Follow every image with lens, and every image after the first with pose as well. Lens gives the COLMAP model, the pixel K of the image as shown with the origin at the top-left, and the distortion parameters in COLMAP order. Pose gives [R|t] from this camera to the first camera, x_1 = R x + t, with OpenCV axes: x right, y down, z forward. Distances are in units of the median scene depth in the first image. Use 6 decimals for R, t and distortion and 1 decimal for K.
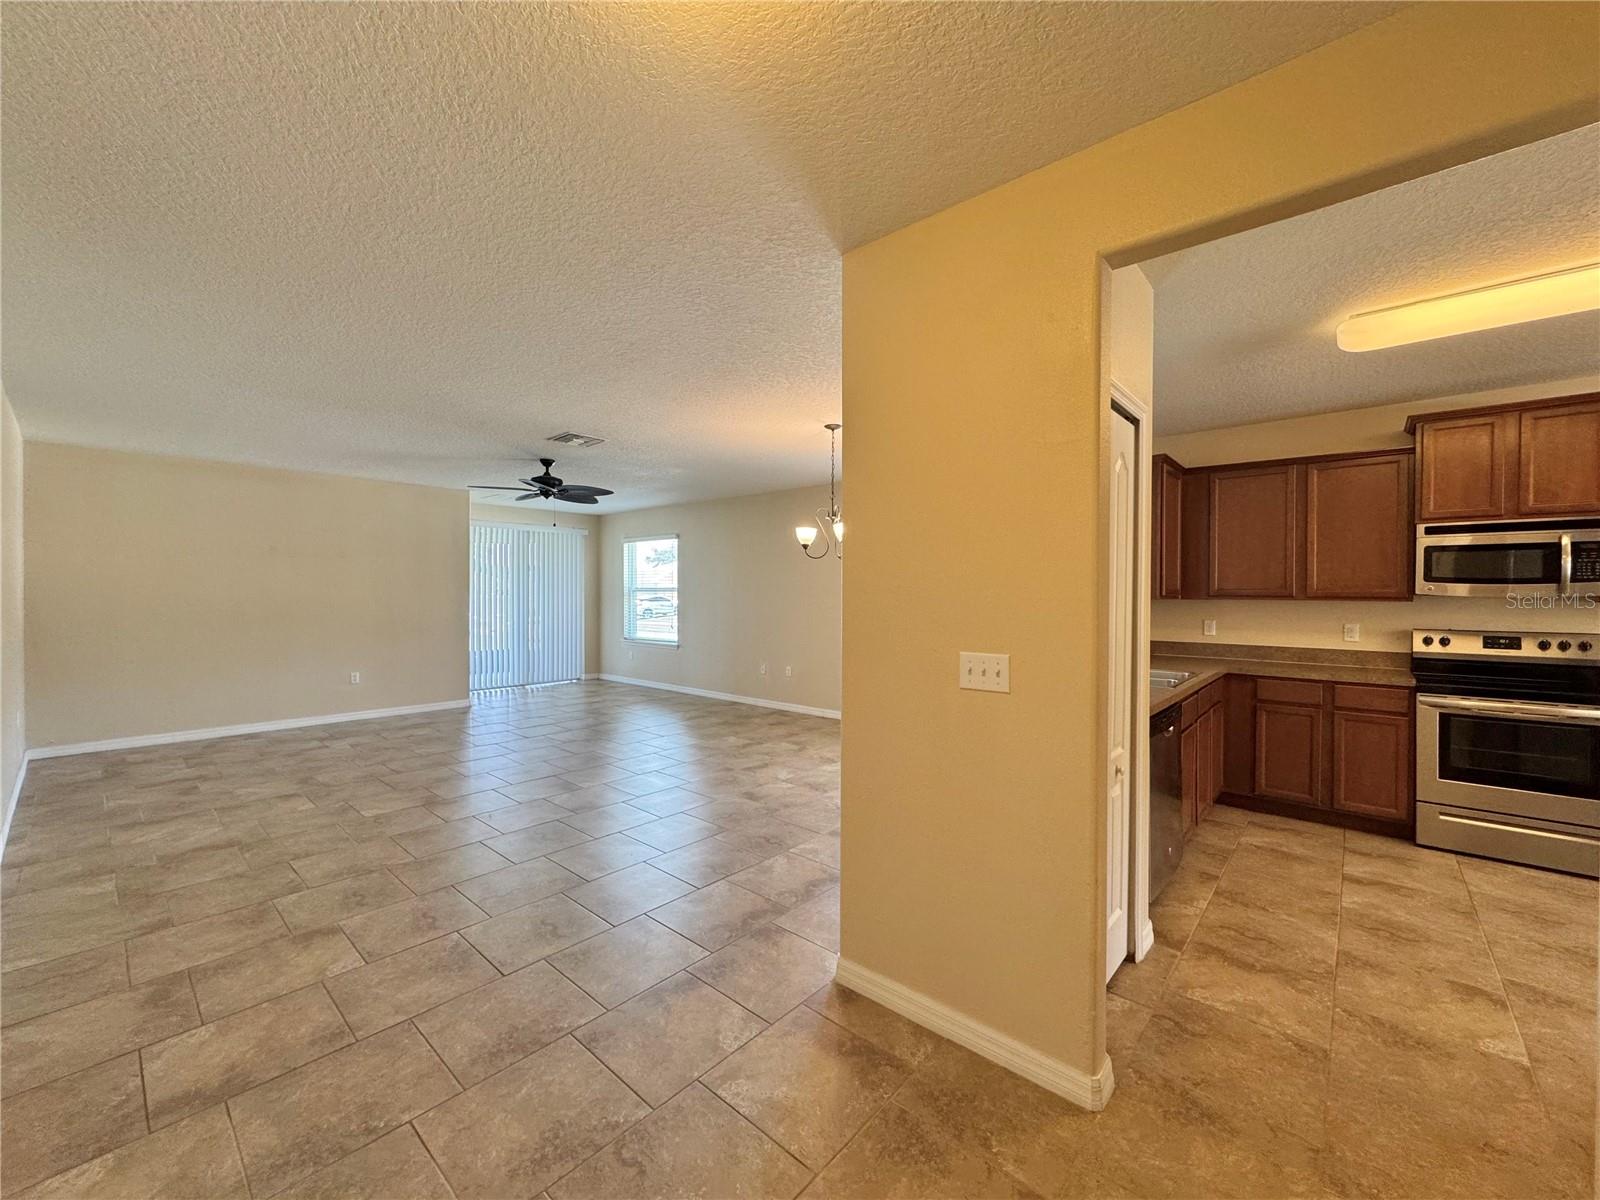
lens RADIAL K [[638.0, 0, 805.9], [0, 638.0, 598.5], [0, 0, 1]] dist [-0.004253, 0.001097]
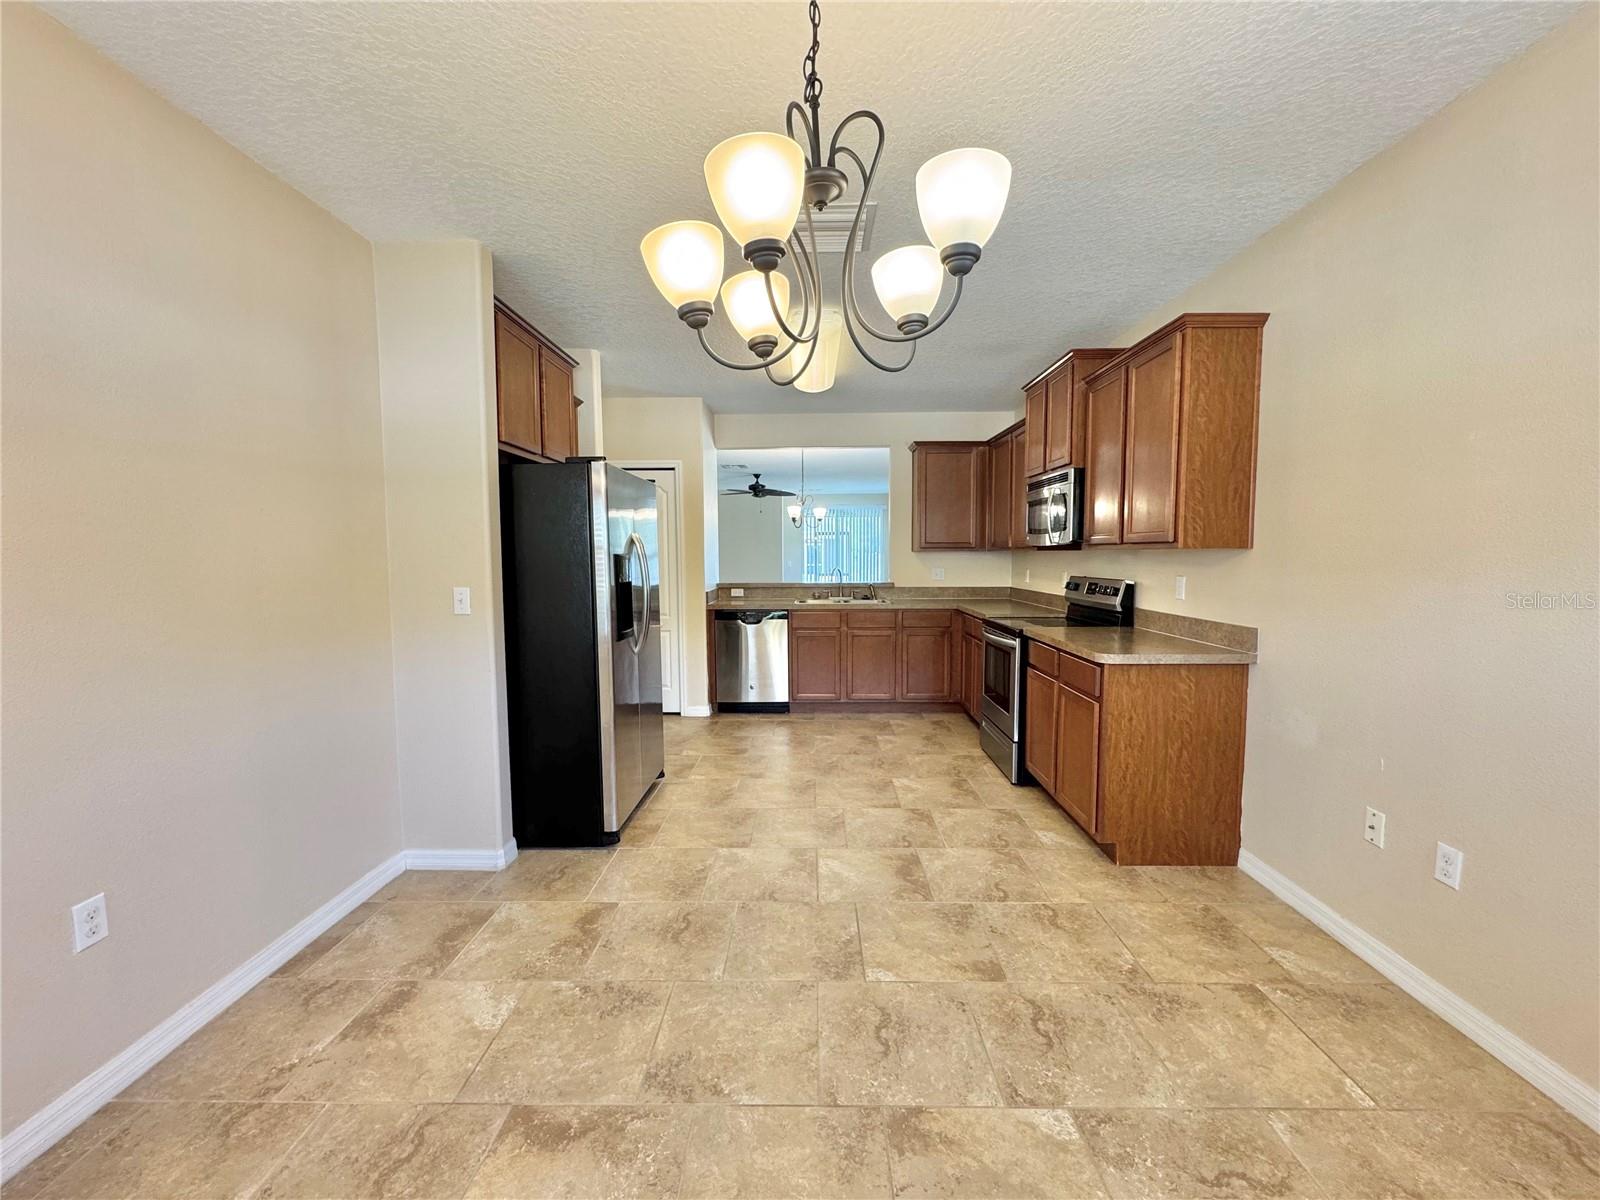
lens RADIAL K [[638.0, 0, 799.8], [0, 638.0, 603.2], [0, 0, 1]] dist [-0.004253, 0.001097]
pose [[0.642450, 0.050904, -0.764635, 1.647892], [0.002539, 0.997644, 0.068550, 0.020884], [0.766323, -0.045981, 0.640808, -0.058476]]
